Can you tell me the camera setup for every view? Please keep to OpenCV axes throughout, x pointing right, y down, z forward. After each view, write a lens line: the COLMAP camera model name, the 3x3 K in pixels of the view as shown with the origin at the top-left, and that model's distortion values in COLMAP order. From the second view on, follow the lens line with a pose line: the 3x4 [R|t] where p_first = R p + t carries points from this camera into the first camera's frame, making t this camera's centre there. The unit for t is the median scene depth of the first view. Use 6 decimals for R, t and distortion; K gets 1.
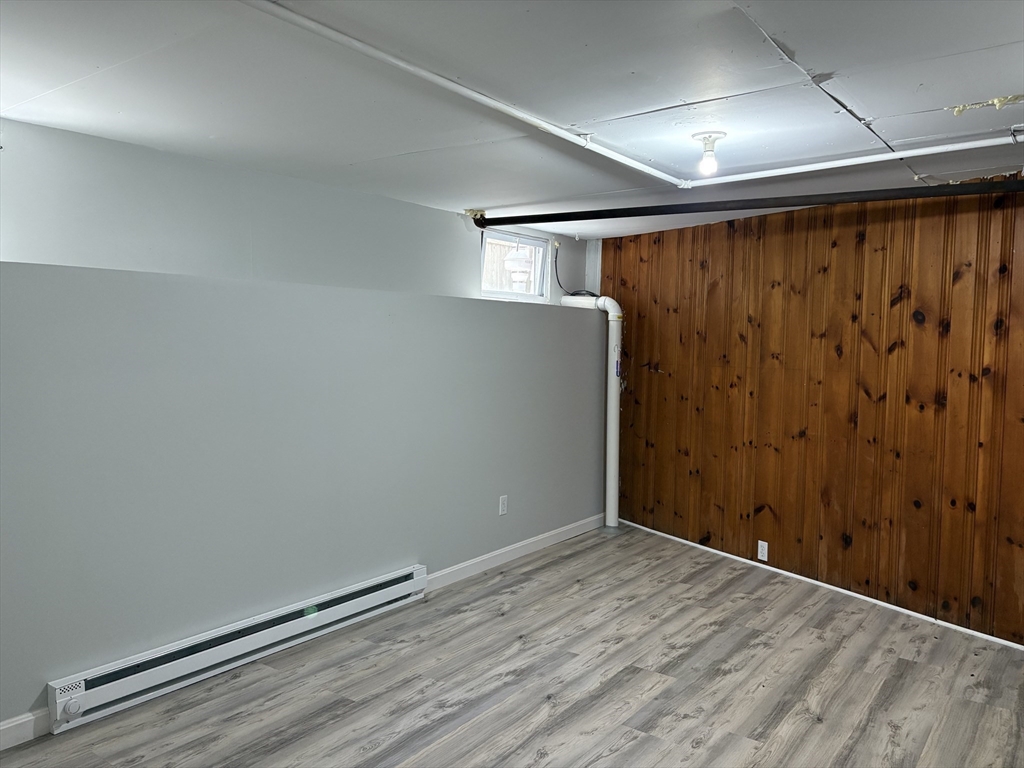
lens RADIAL K [[776.0, 0, 513.1], [0, 776.0, 390.5], [0, 0, 1]] dist [0.055142, -0.068408]
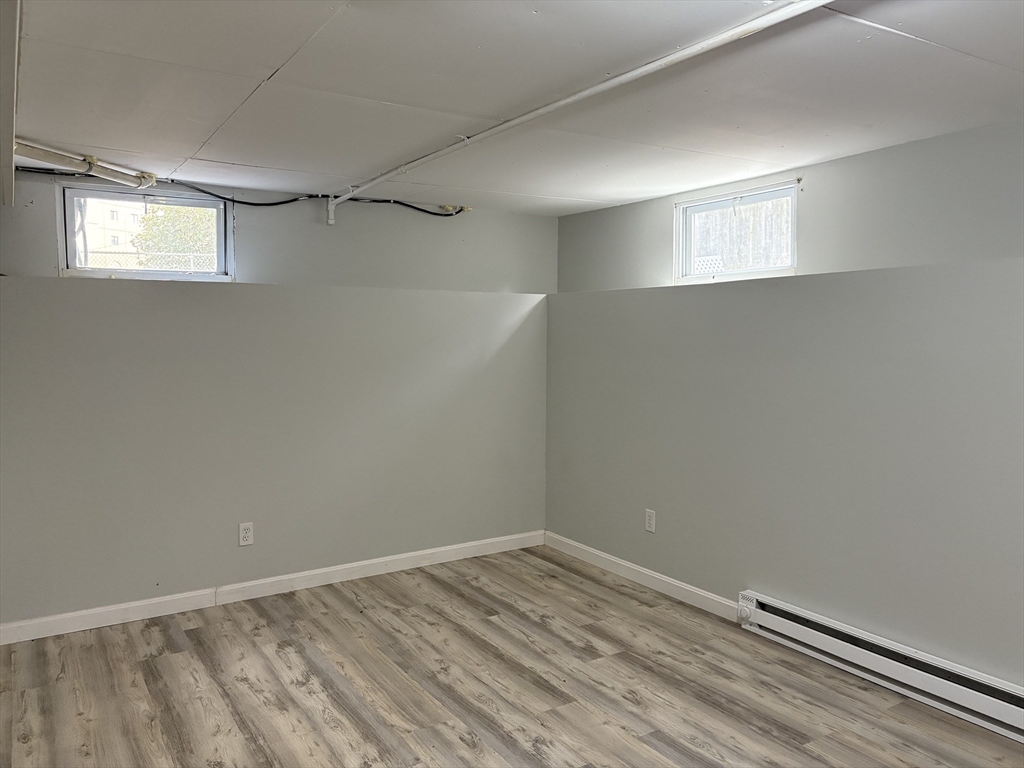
lens RADIAL K [[776.0, 0, 513.1], [0, 776.0, 390.5], [0, 0, 1]] dist [0.055142, -0.068408]
pose [[-0.356721, 0.061092, -0.932211, 0.751539], [-0.065935, 0.993725, 0.090354, -0.060180], [0.931881, 0.093697, -0.350455, 1.017600]]
